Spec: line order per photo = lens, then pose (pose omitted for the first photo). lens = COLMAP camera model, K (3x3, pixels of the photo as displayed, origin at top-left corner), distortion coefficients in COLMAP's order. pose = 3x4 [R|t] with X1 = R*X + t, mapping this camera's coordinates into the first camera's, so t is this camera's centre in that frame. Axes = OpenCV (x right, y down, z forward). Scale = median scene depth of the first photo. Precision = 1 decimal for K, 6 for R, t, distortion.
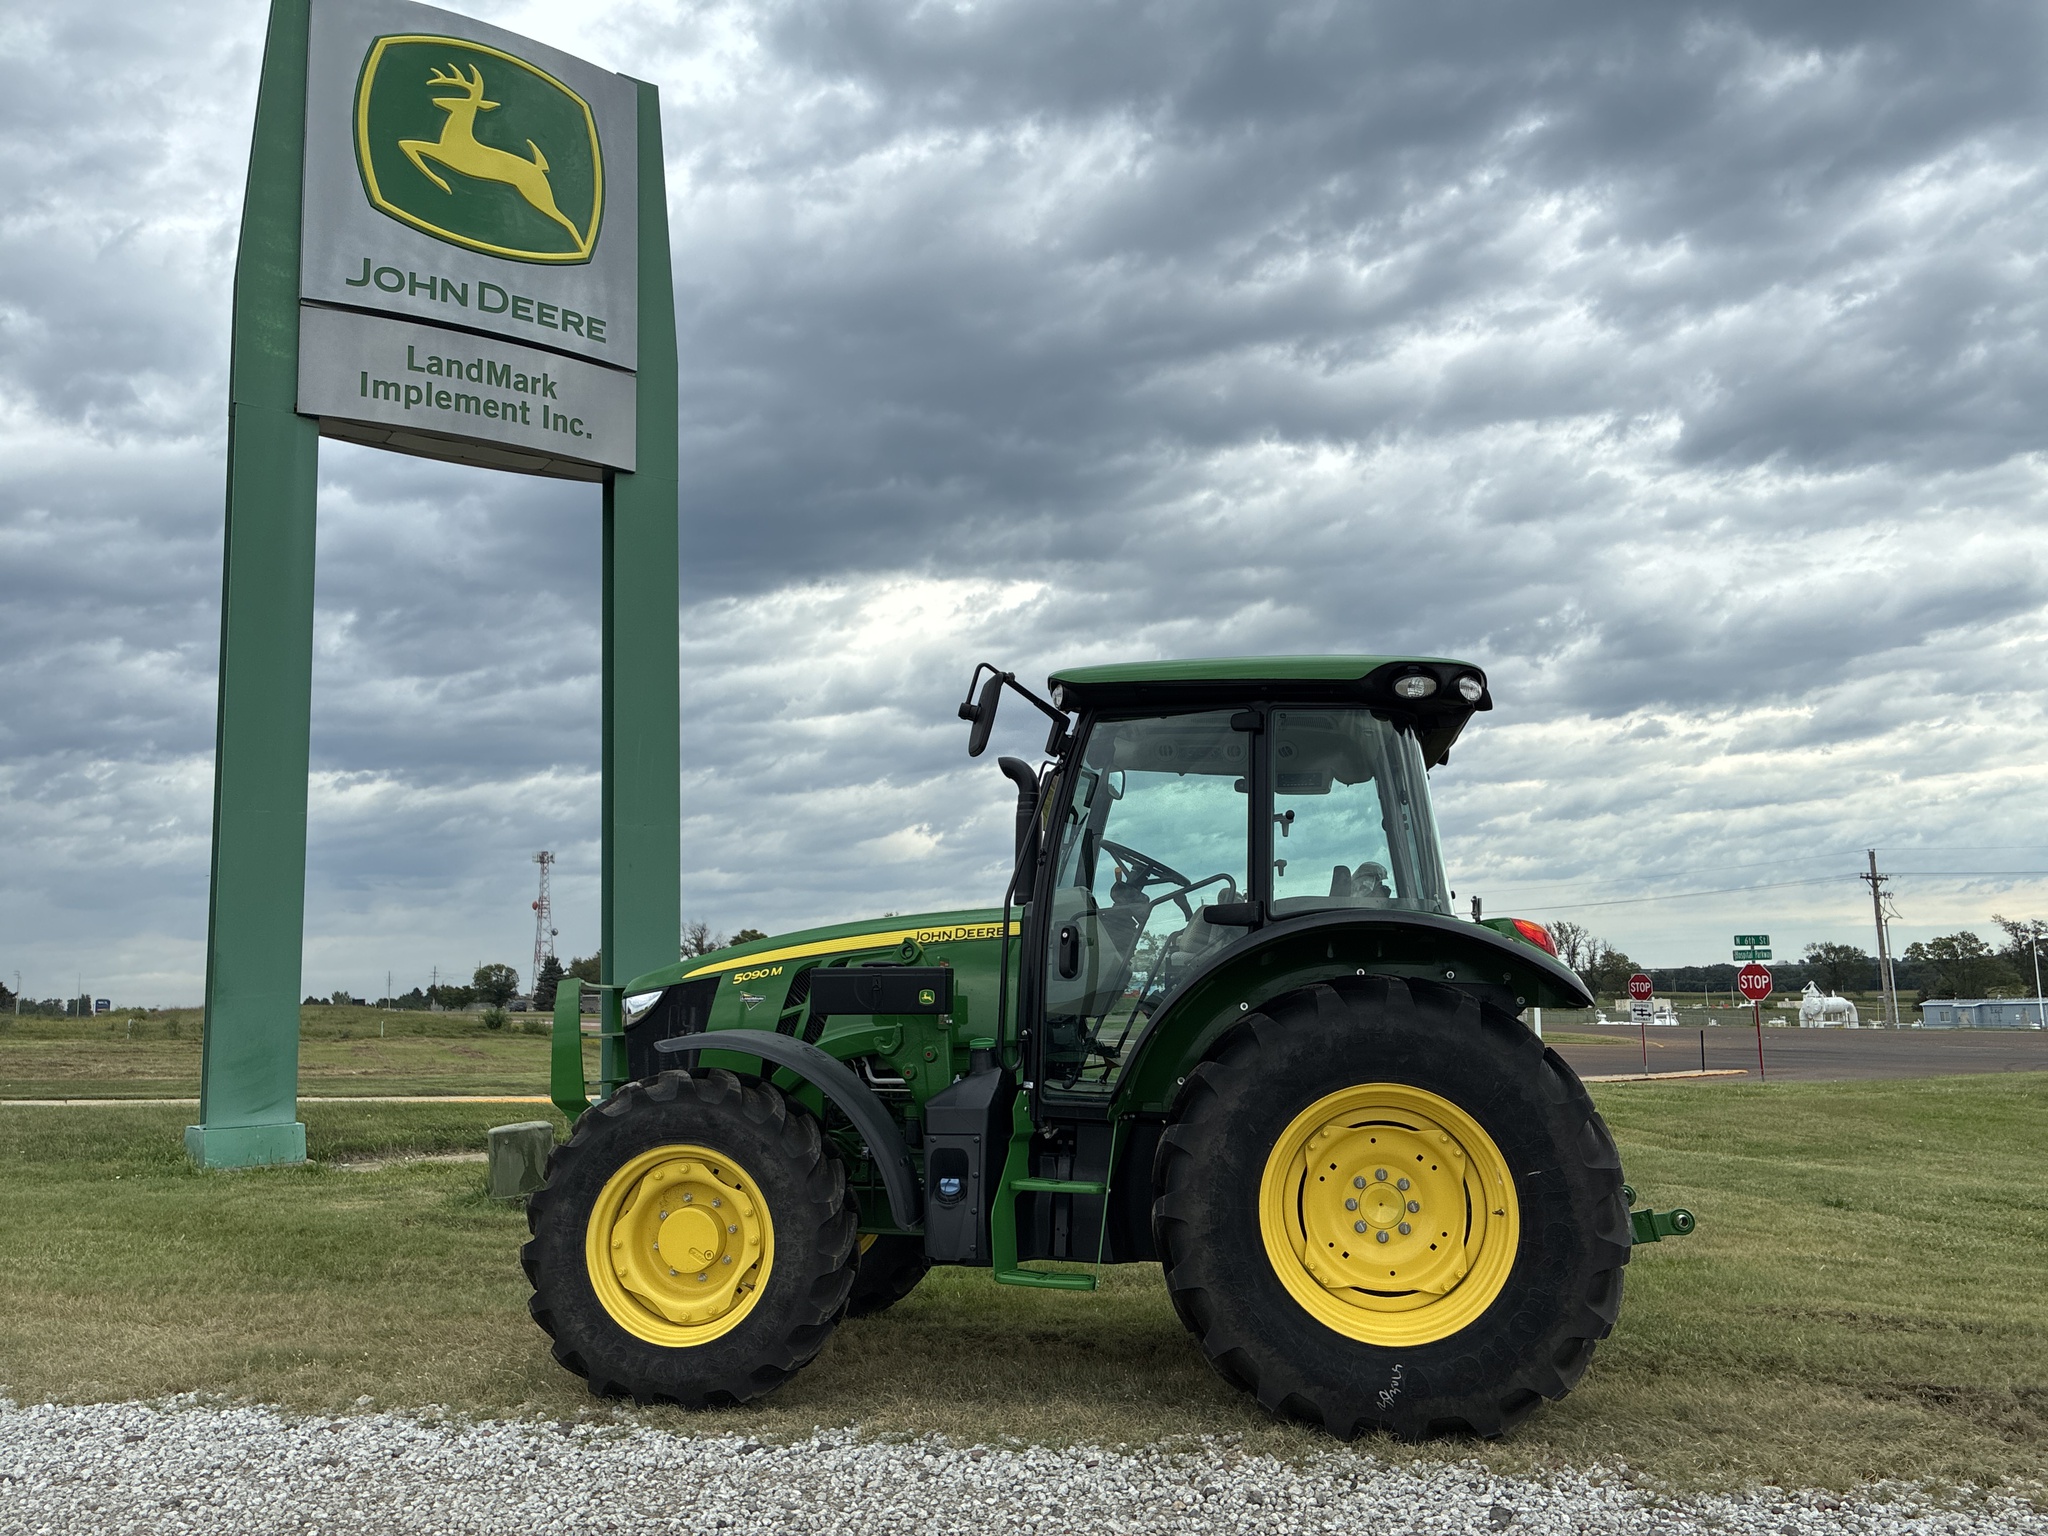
lens RADIAL K [[1554.0, 0, 1026.6], [0, 1554.0, 753.5], [0, 0, 1]] dist [0.033250, -0.029587]
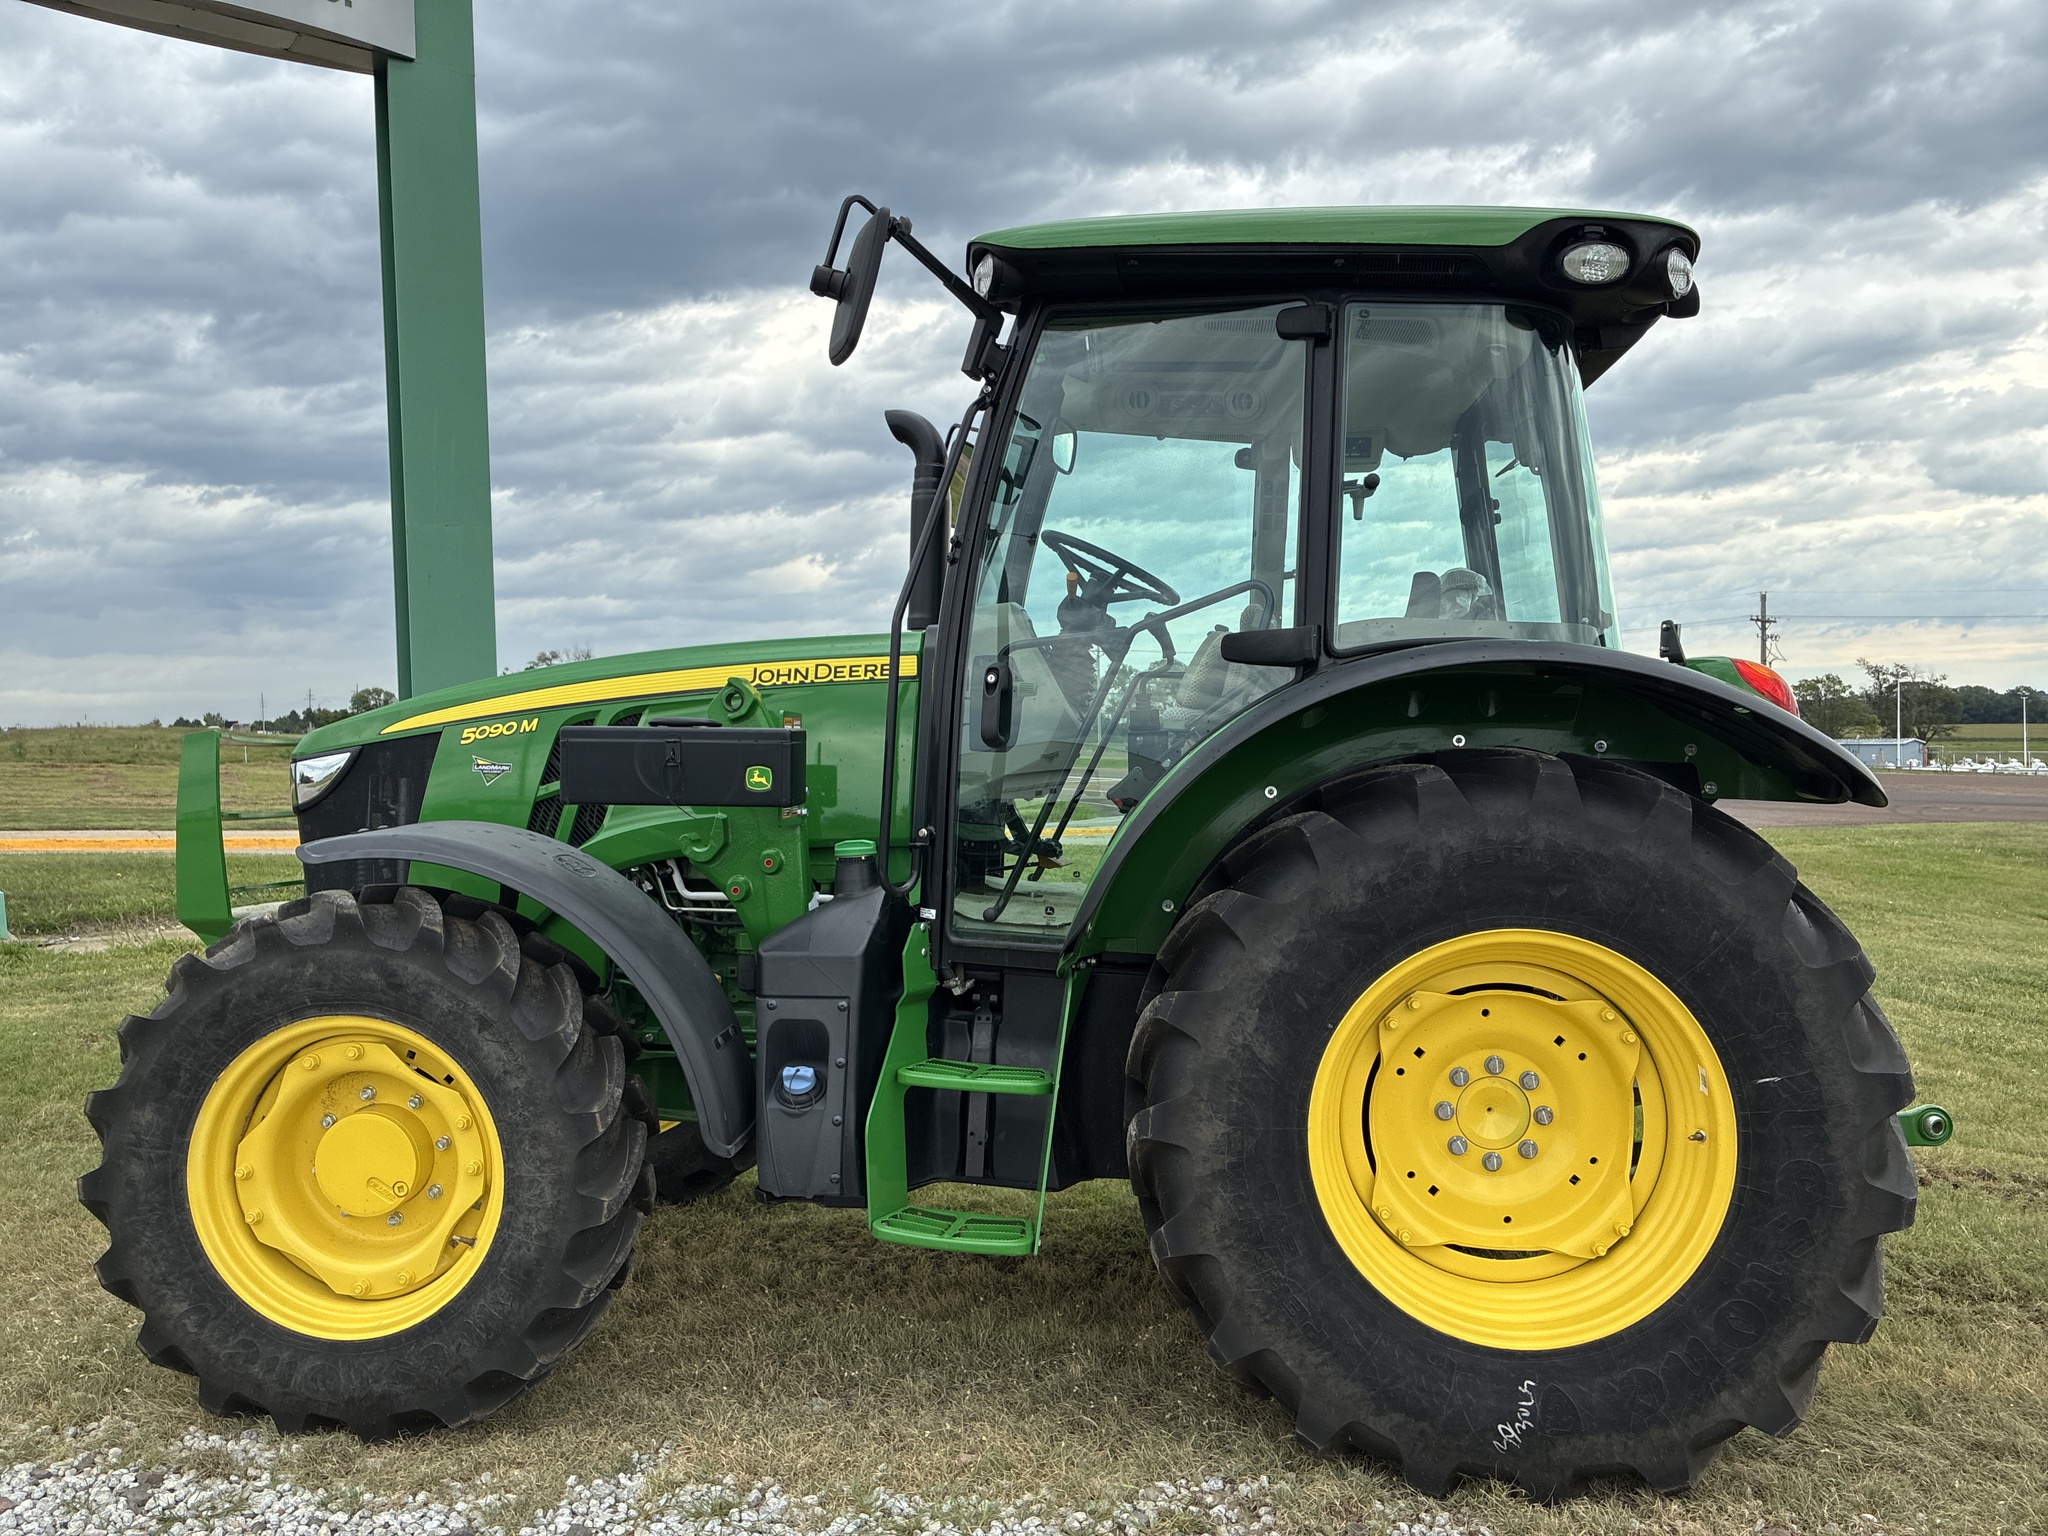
lens RADIAL K [[1554.0, 0, 1017.4], [0, 1554.0, 747.0], [0, 0, 1]] dist [0.033250, -0.029587]
pose [[0.997983, 0.010784, 0.062560, -0.002550], [-0.021056, 0.985911, 0.165940, 0.039173], [-0.059889, -0.166923, 0.984149, 0.362225]]
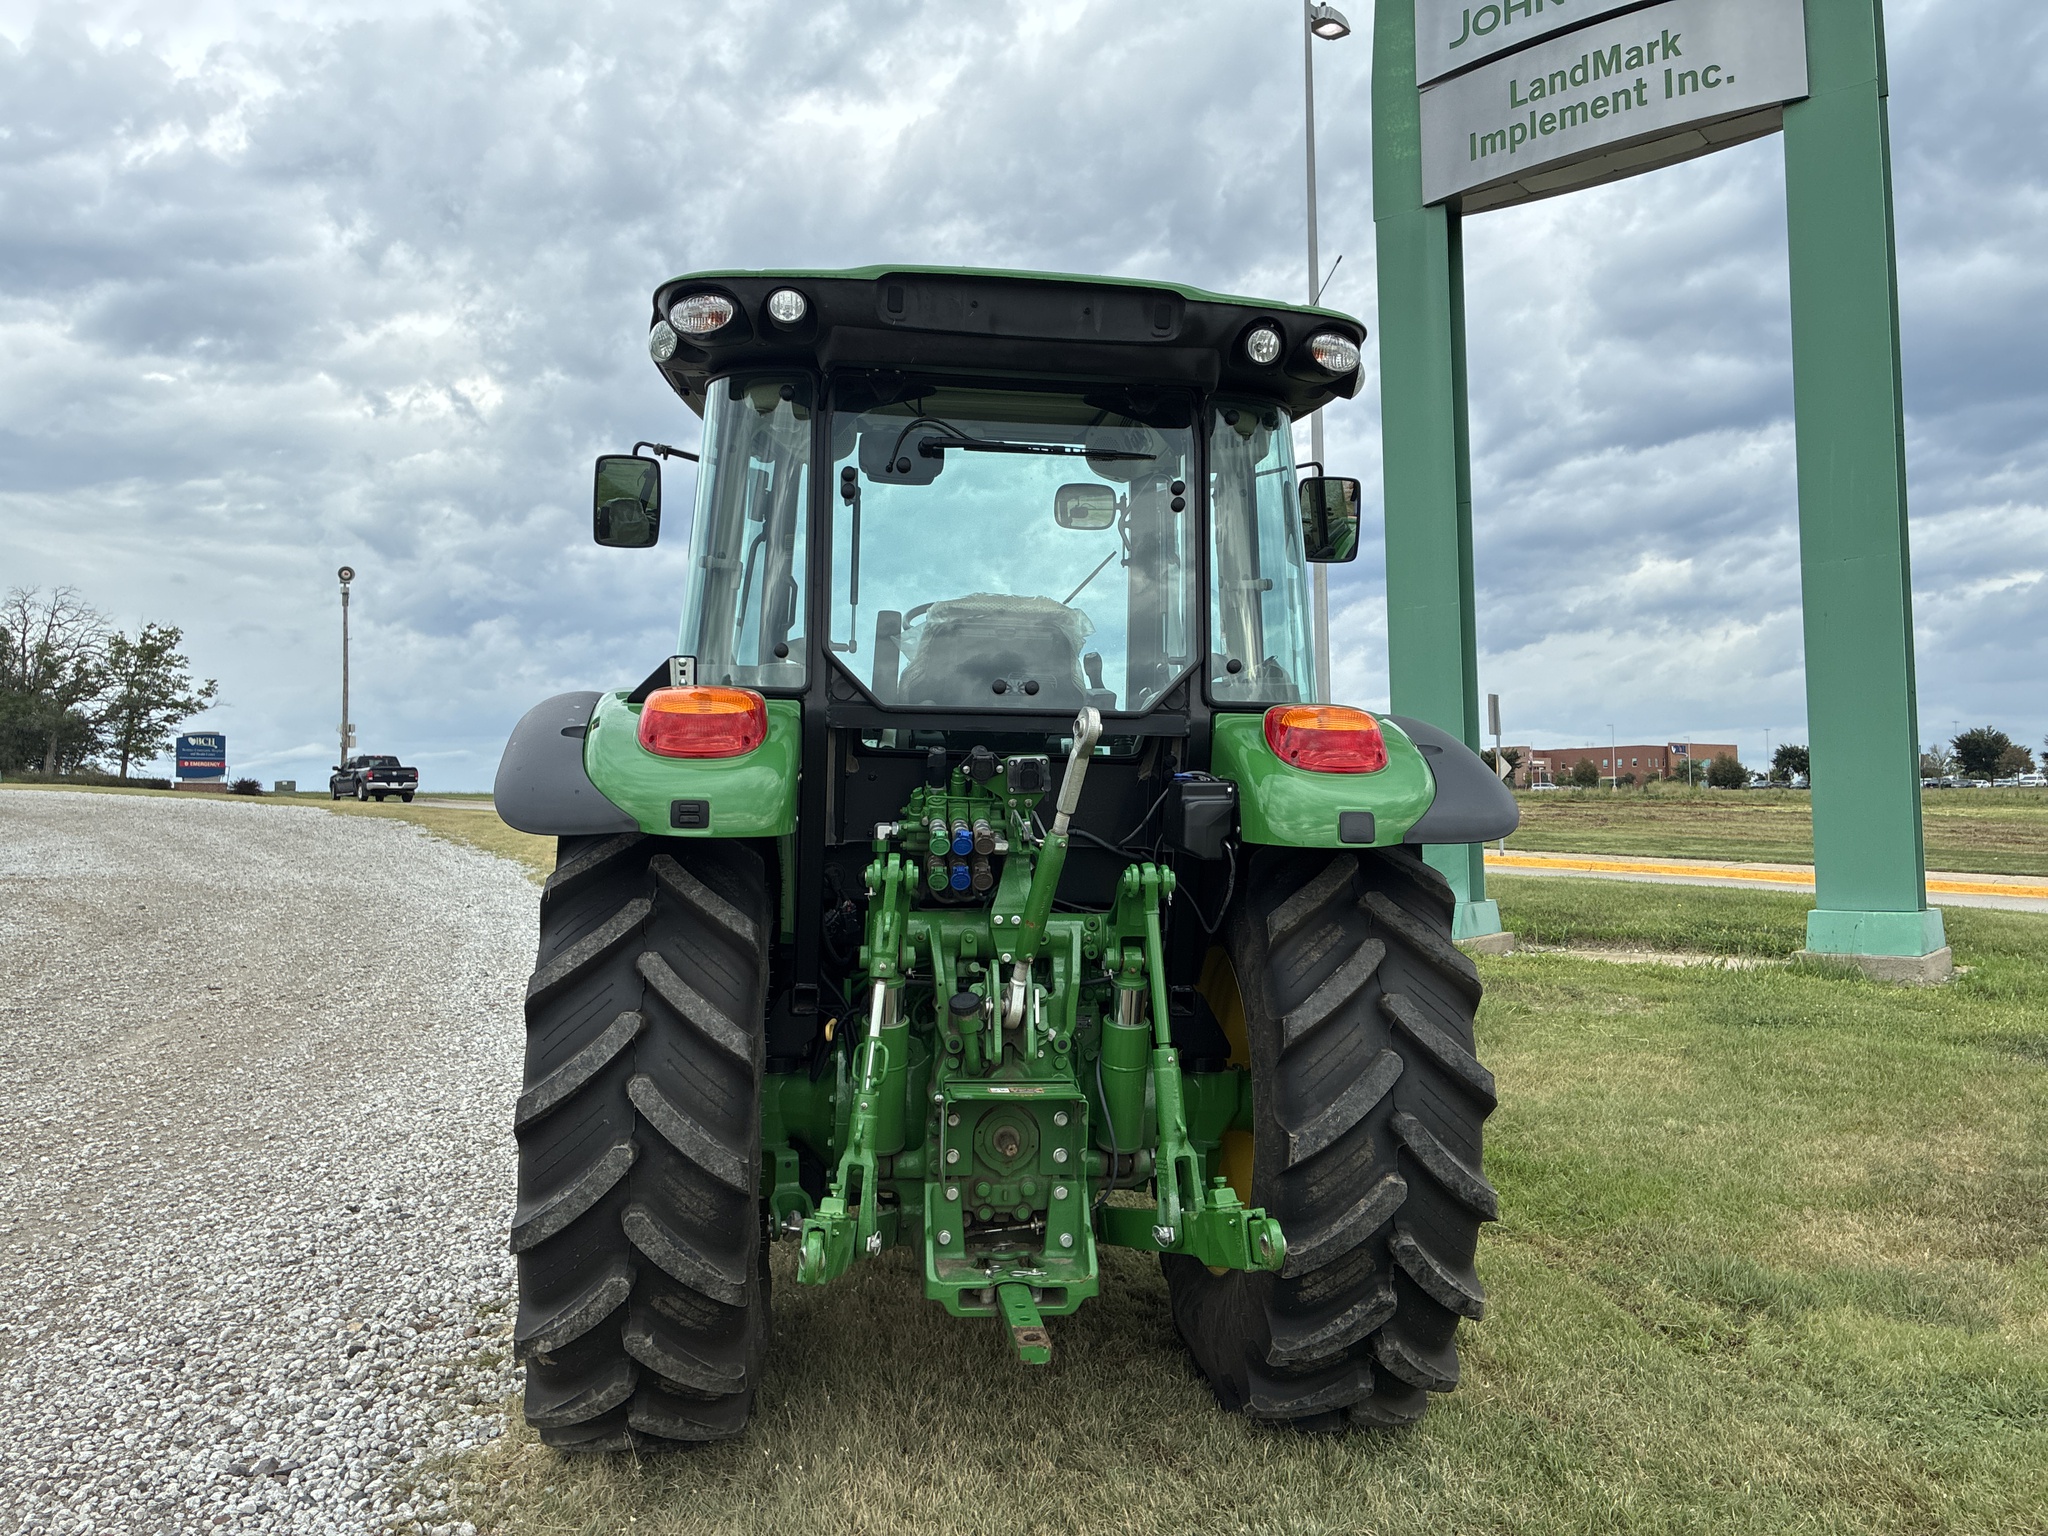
lens RADIAL K [[1554.0, 0, 1031.7], [0, 1554.0, 759.1], [0, 0, 1]] dist [0.033250, -0.029587]
pose [[0.263805, -0.013254, -0.964485, 0.818558], [0.156836, 0.987189, 0.029332, 0.120770], [0.951740, -0.159004, 0.262504, 0.850797]]
